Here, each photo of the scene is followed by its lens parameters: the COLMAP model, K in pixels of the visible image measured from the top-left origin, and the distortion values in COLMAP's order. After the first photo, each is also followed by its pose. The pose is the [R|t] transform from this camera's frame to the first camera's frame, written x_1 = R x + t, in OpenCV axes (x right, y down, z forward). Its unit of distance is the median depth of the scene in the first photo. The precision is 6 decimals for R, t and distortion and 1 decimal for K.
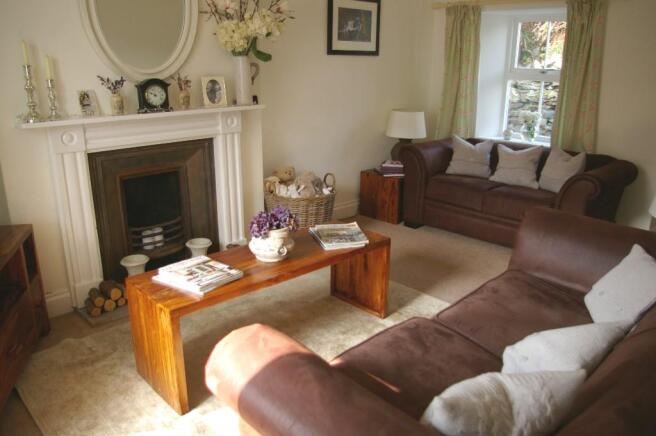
lens RADIAL K [[513.2, 0, 329.3], [0, 513.2, 217.5], [0, 0, 1]] dist [-0.011515, 0.001584]
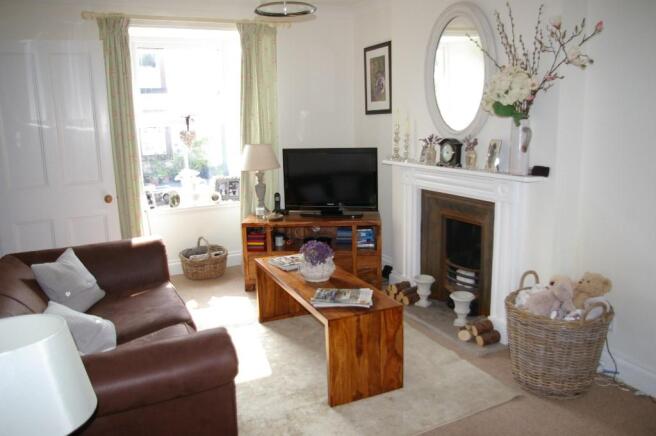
lens RADIAL K [[513.2, 0, 329.4], [0, 513.2, 217.0], [0, 0, 1]] dist [-0.011515, 0.001584]
pose [[-0.351363, 0.158437, -0.922736, 0.858600], [-0.279833, 0.922752, 0.264996, -0.338293], [0.893441, 0.351322, -0.279885, 1.144572]]
